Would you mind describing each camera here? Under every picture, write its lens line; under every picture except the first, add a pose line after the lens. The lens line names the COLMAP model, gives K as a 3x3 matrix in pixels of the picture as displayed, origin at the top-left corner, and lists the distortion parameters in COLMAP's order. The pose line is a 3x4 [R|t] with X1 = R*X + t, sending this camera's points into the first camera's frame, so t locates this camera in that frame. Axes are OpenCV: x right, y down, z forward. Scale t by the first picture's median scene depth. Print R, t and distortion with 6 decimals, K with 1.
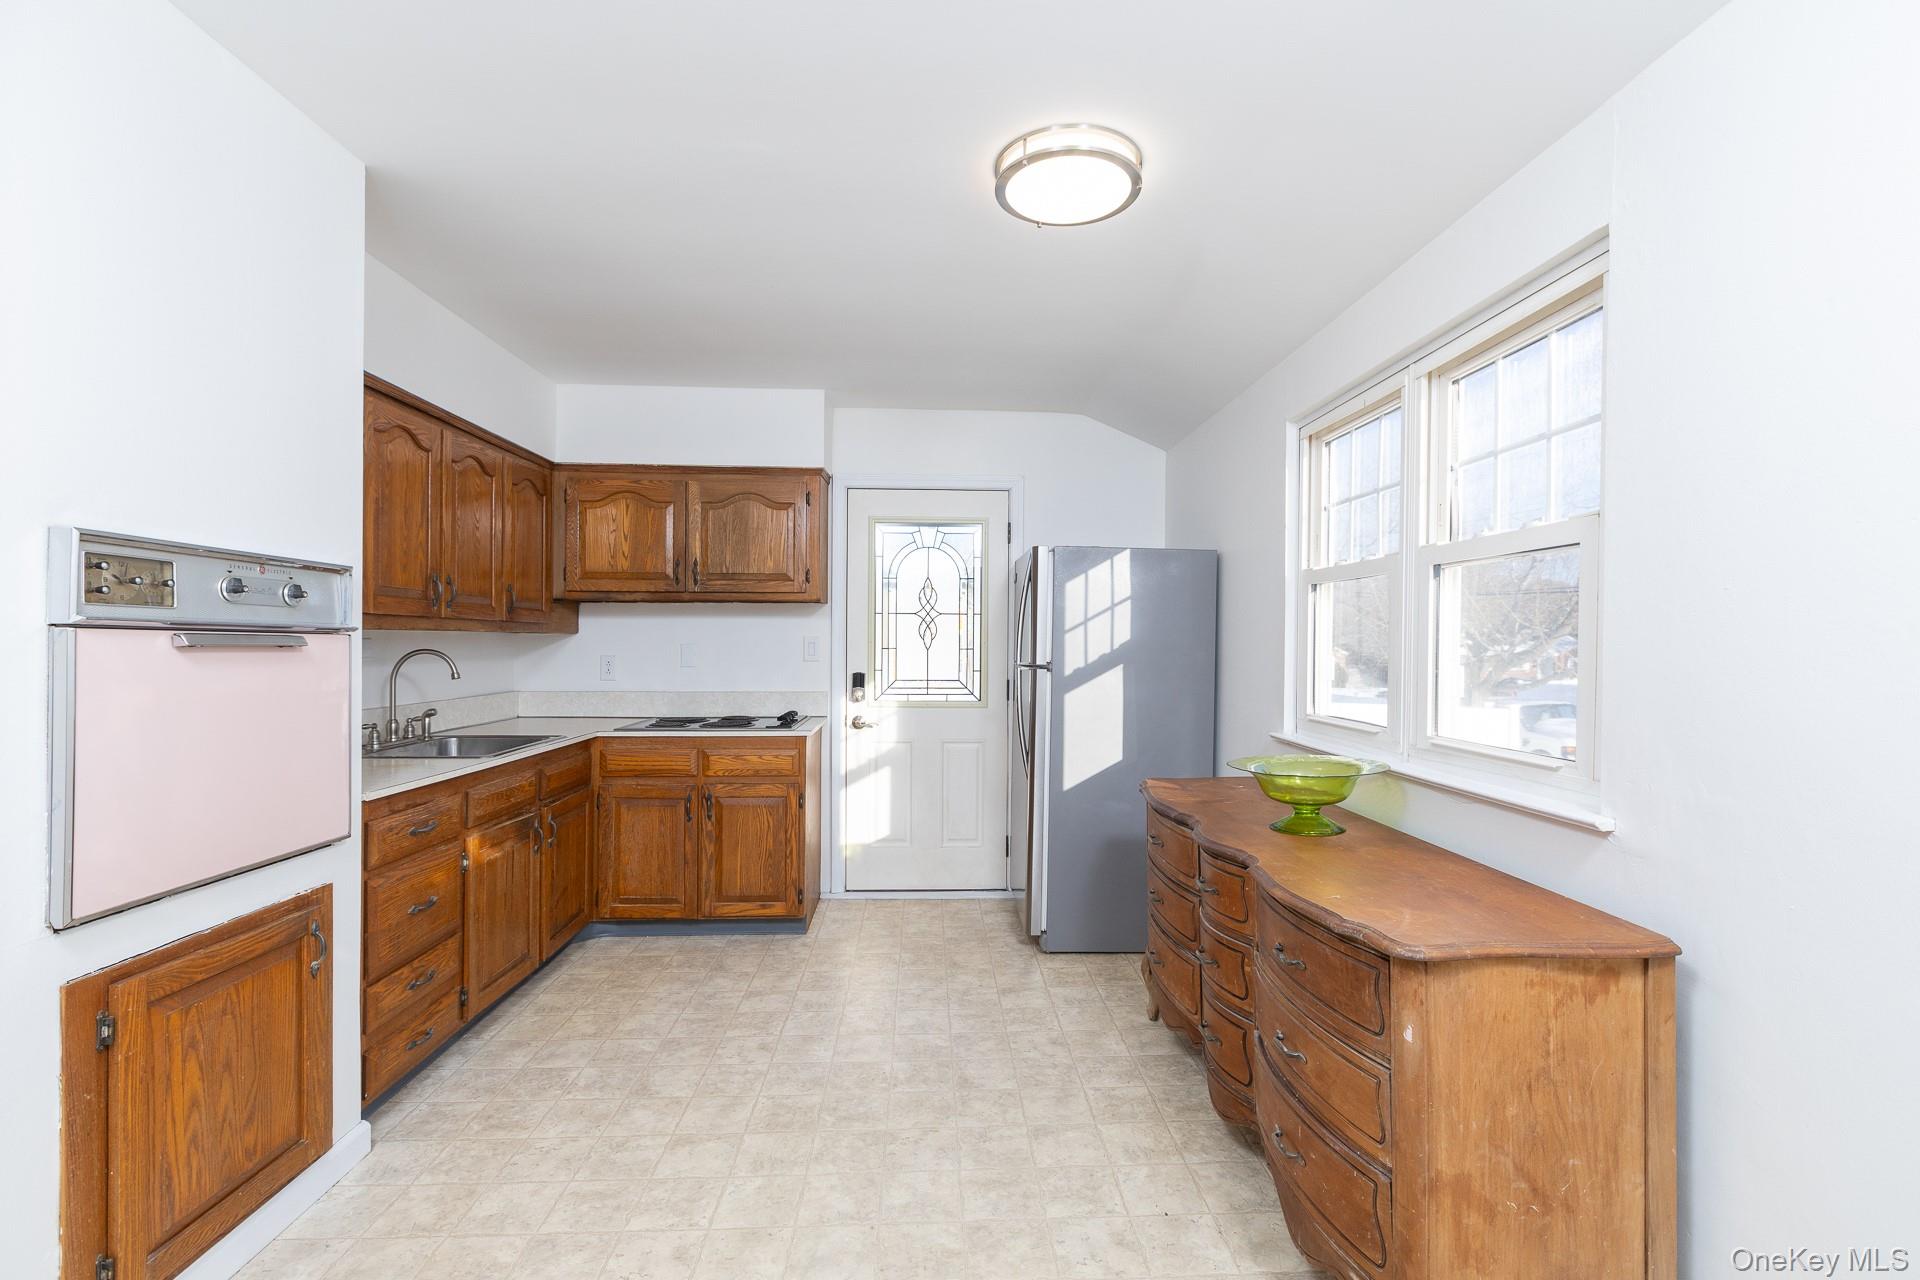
lens RADIAL K [[852.6, 0, 959.2], [0, 852.6, 647.7], [0, 0, 1]] dist [0.002906, -0.001380]
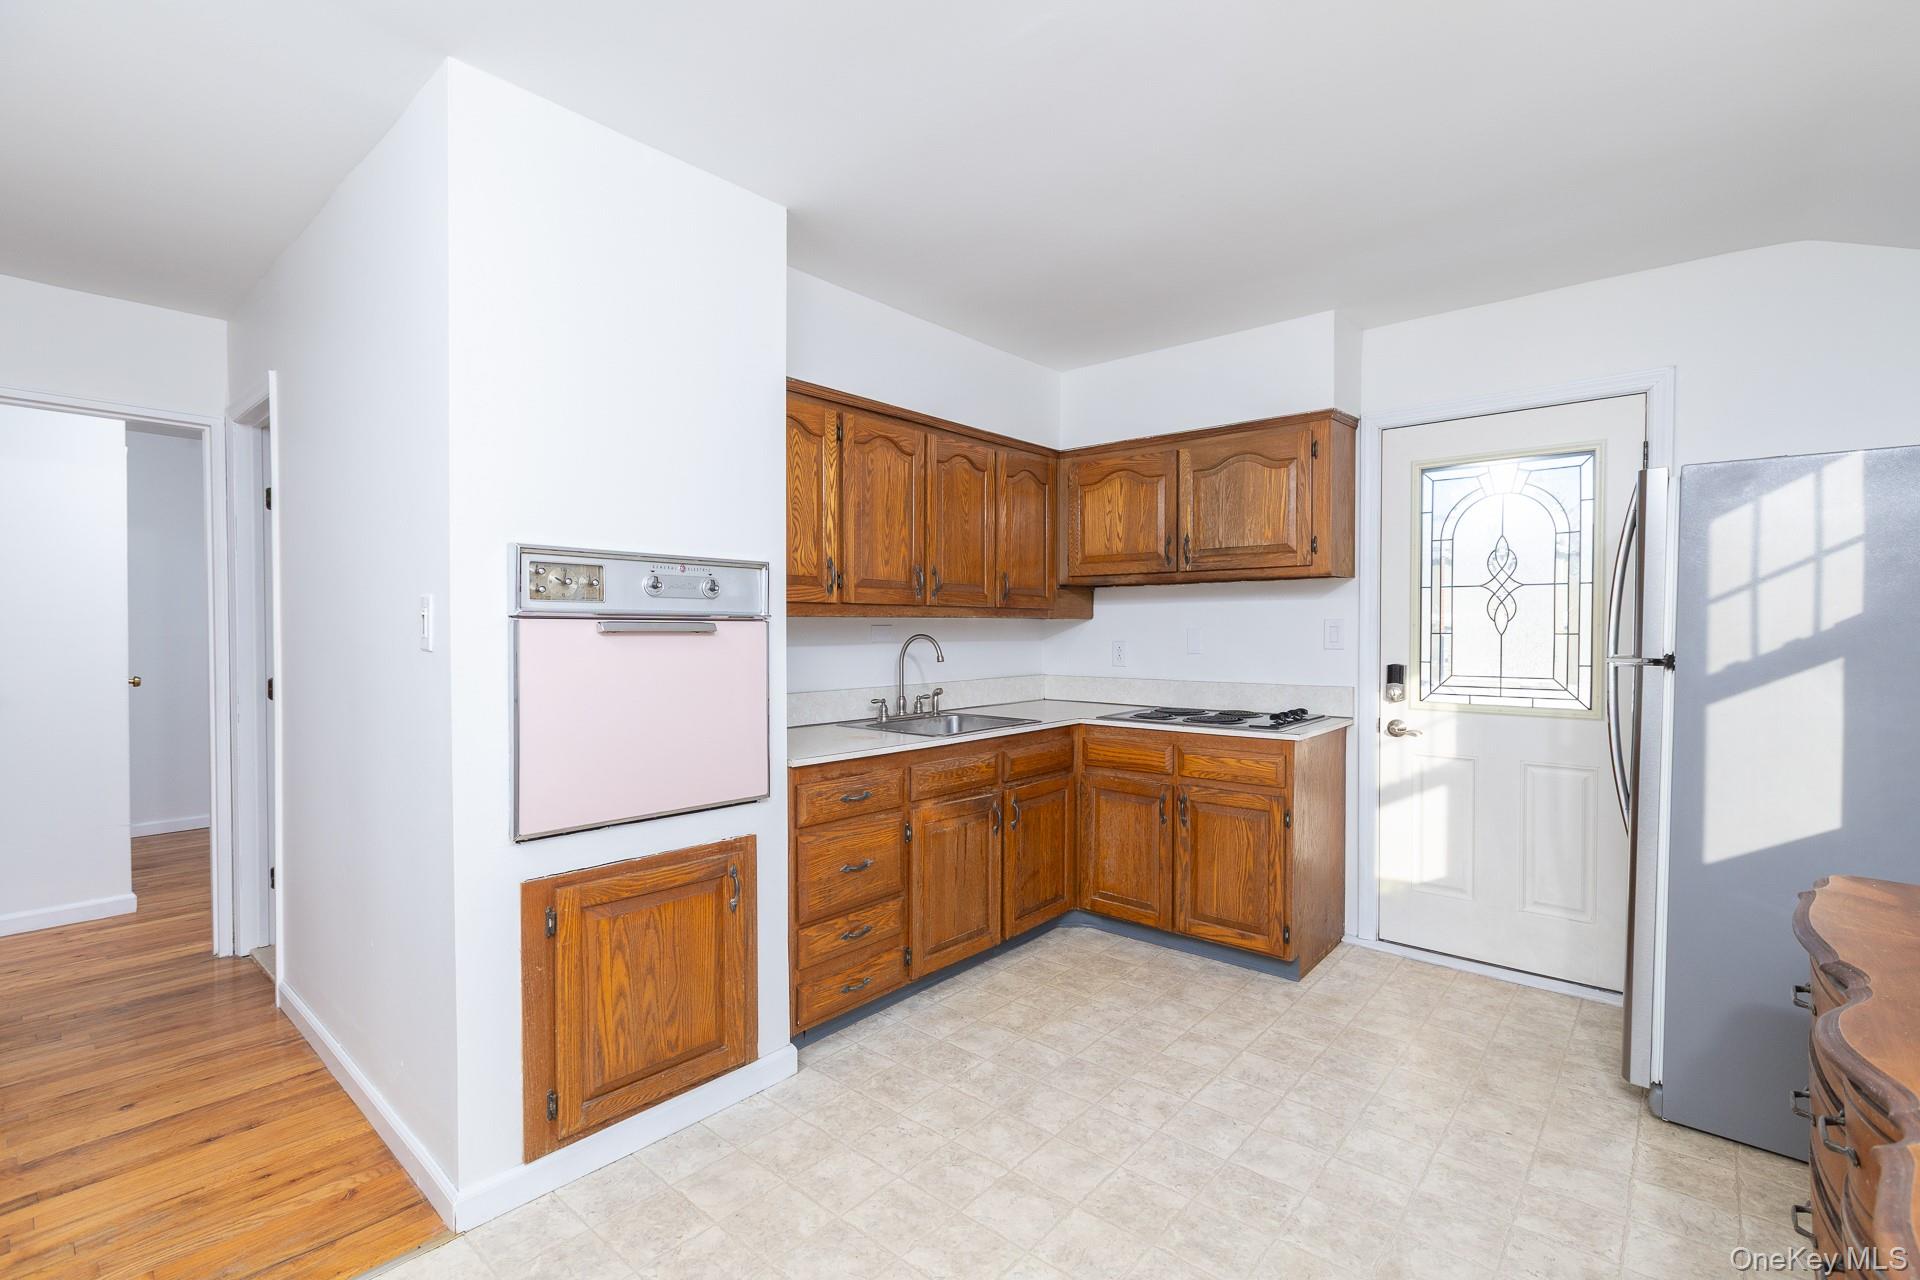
lens RADIAL K [[852.6, 0, 960.5], [0, 852.6, 642.8], [0, 0, 1]] dist [0.002906, -0.001380]
pose [[0.729981, 0.004566, -0.683452, 0.186950], [0.002411, 0.999954, 0.009256, 0.002414], [0.683463, -0.008404, 0.729936, 0.240790]]
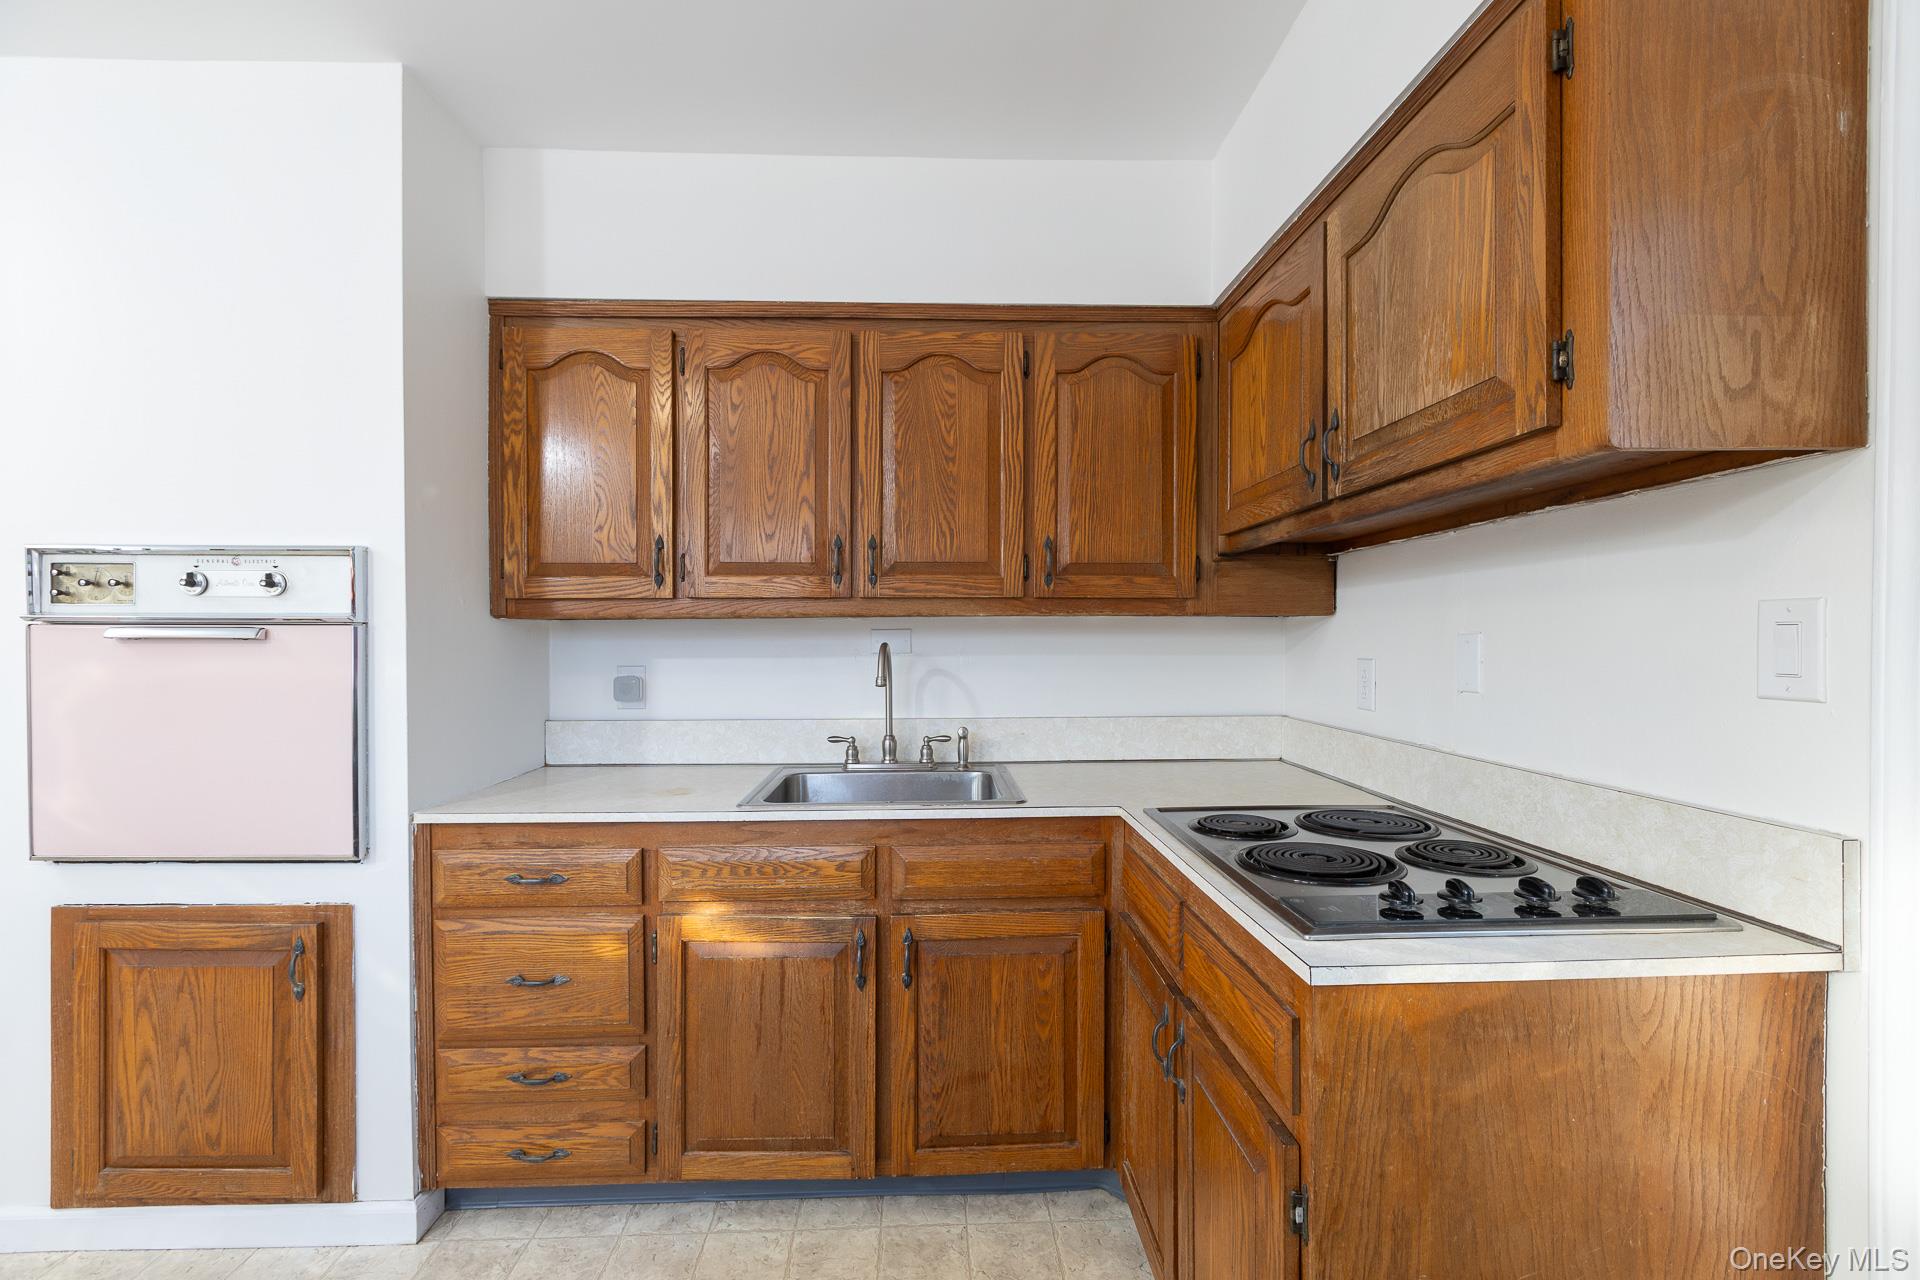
lens RADIAL K [[852.6, 0, 955.5], [0, 852.6, 646.0], [0, 0, 1]] dist [0.002906, -0.001380]
pose [[0.001706, 0.003430, -0.999993, 0.108359], [-0.001766, 0.999993, 0.003427, 0.001219], [0.999997, 0.001761, 0.001712, 1.145706]]
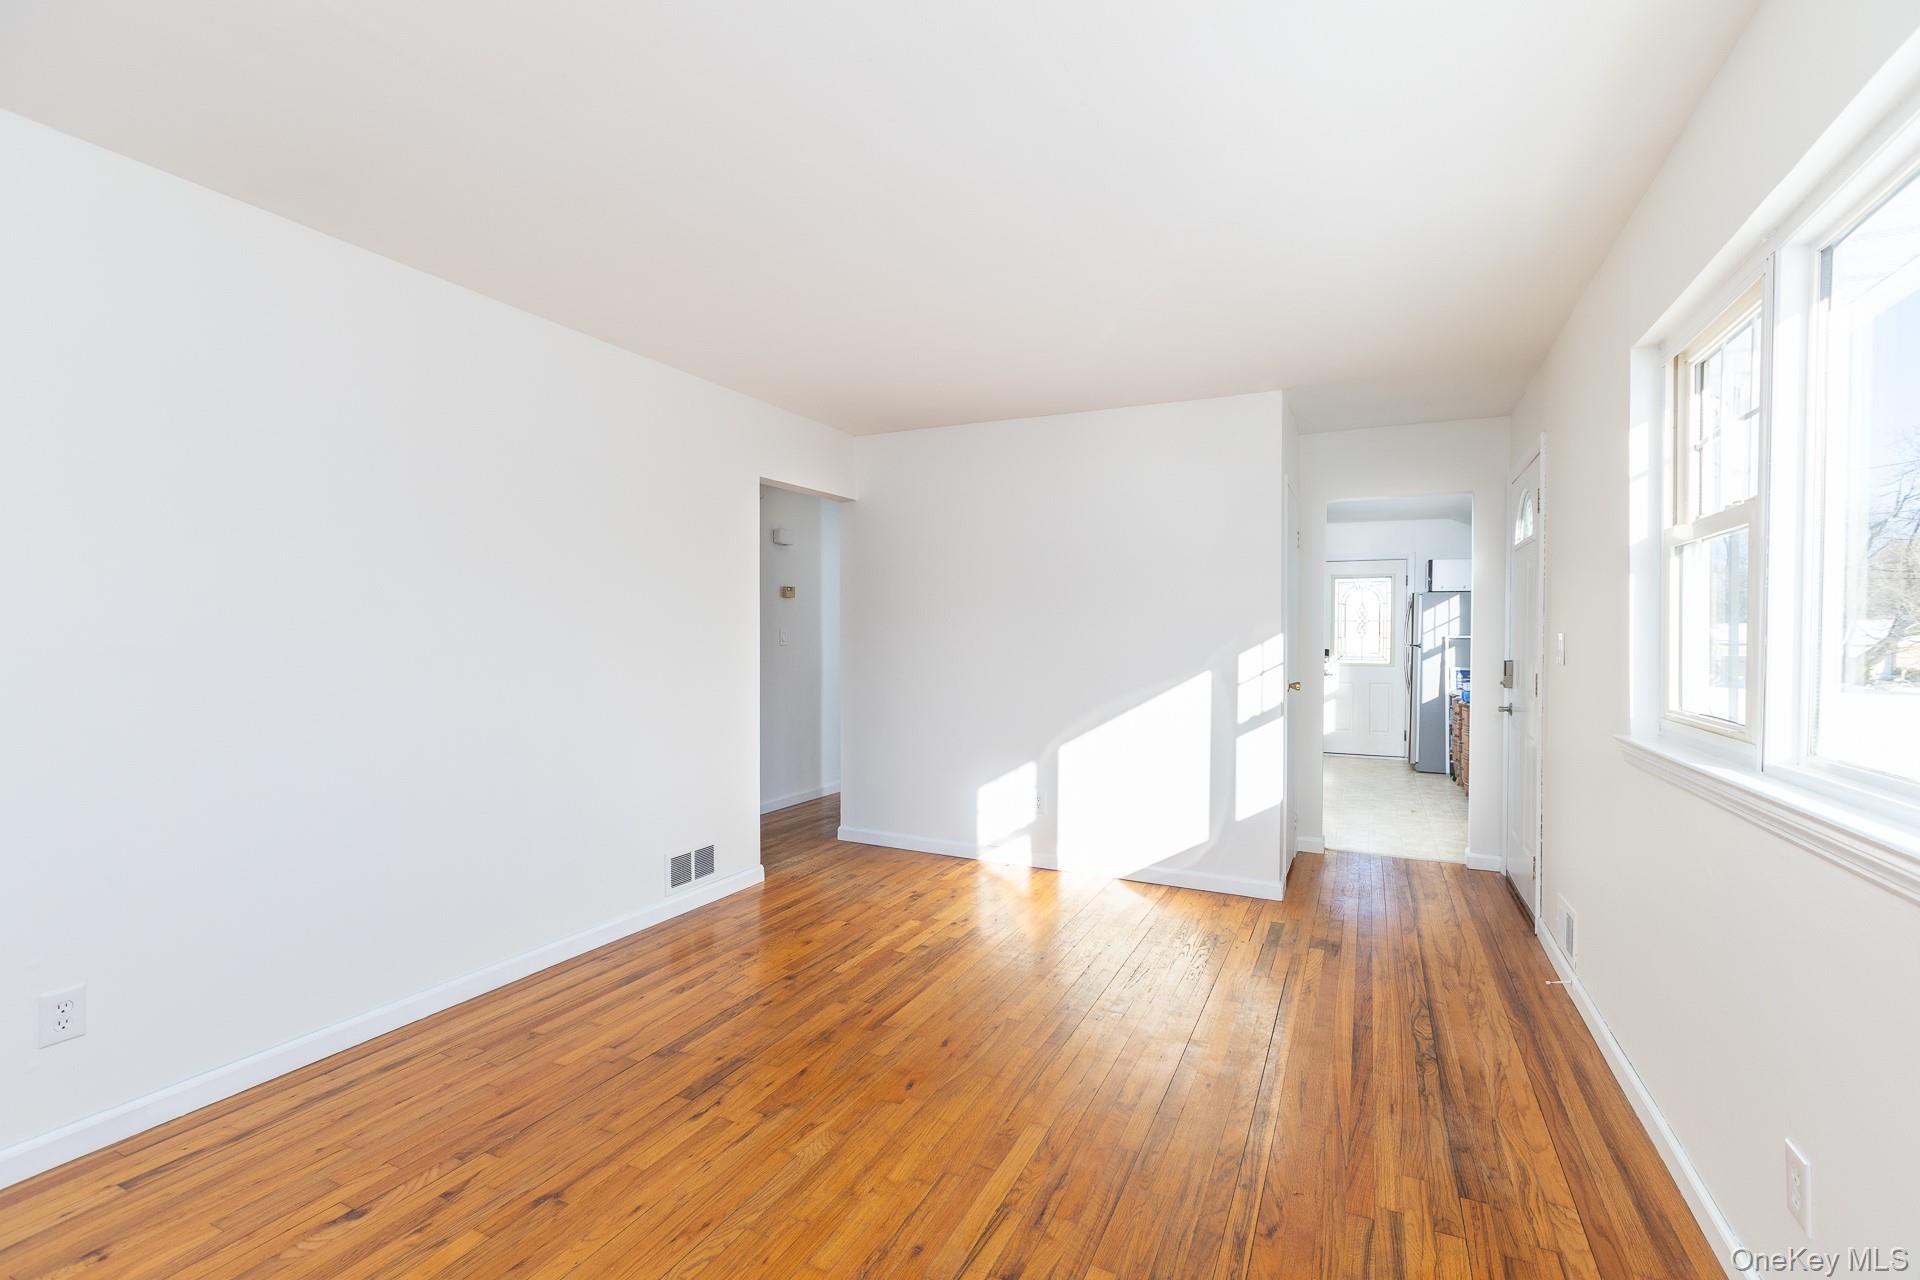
lens RADIAL K [[852.6, 0, 962.6], [0, 852.6, 633.4], [0, 0, 1]] dist [0.002906, -0.001380]
pose [[0.880602, -0.002454, -0.473850, 0.136559], [0.003671, 0.999992, 0.001643, -0.027751], [0.473842, -0.003186, 0.880604, -1.938174]]
